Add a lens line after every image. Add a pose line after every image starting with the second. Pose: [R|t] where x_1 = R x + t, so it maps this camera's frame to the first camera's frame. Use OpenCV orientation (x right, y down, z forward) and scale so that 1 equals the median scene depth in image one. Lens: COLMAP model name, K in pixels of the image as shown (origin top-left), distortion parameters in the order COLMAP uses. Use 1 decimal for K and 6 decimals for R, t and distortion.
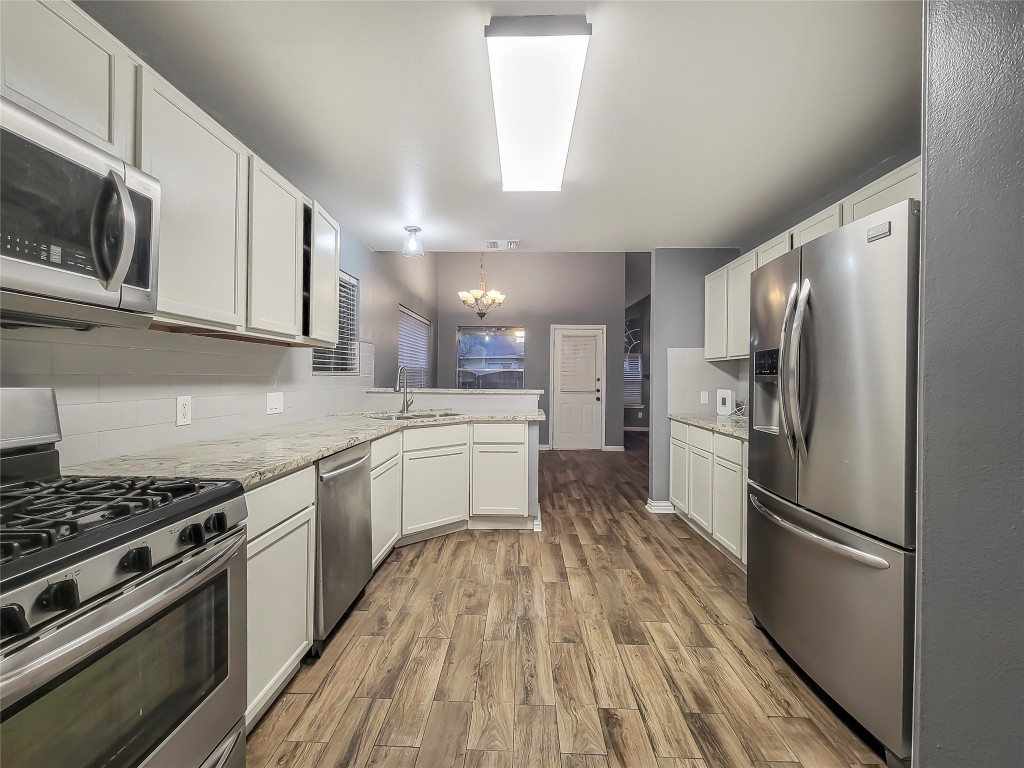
lens RADIAL K [[422.5, 0, 530.4], [0, 422.5, 381.2], [0, 0, 1]] dist [0.000122, 0.000276]
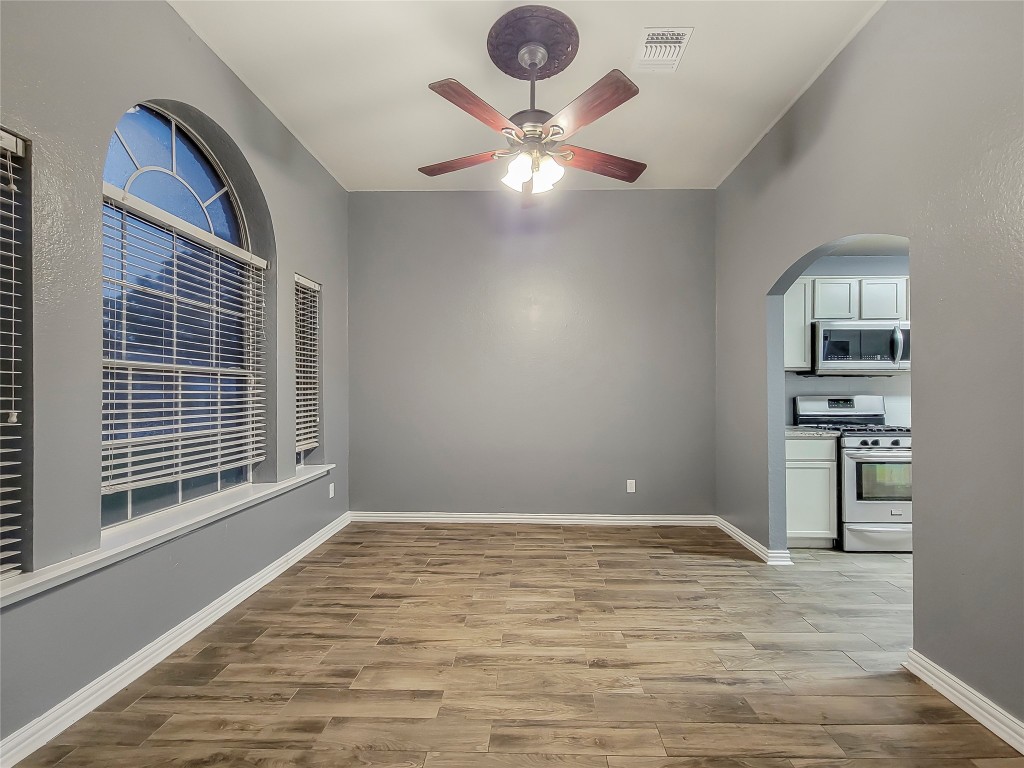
lens RADIAL K [[422.5, 0, 530.4], [0, 422.5, 381.2], [0, 0, 1]] dist [0.000122, 0.000276]
pose [[-0.027633, -0.031125, -0.999133, 2.107330], [0.002448, 0.999510, -0.031205, -0.001431], [0.999615, -0.003308, -0.027543, -1.538889]]
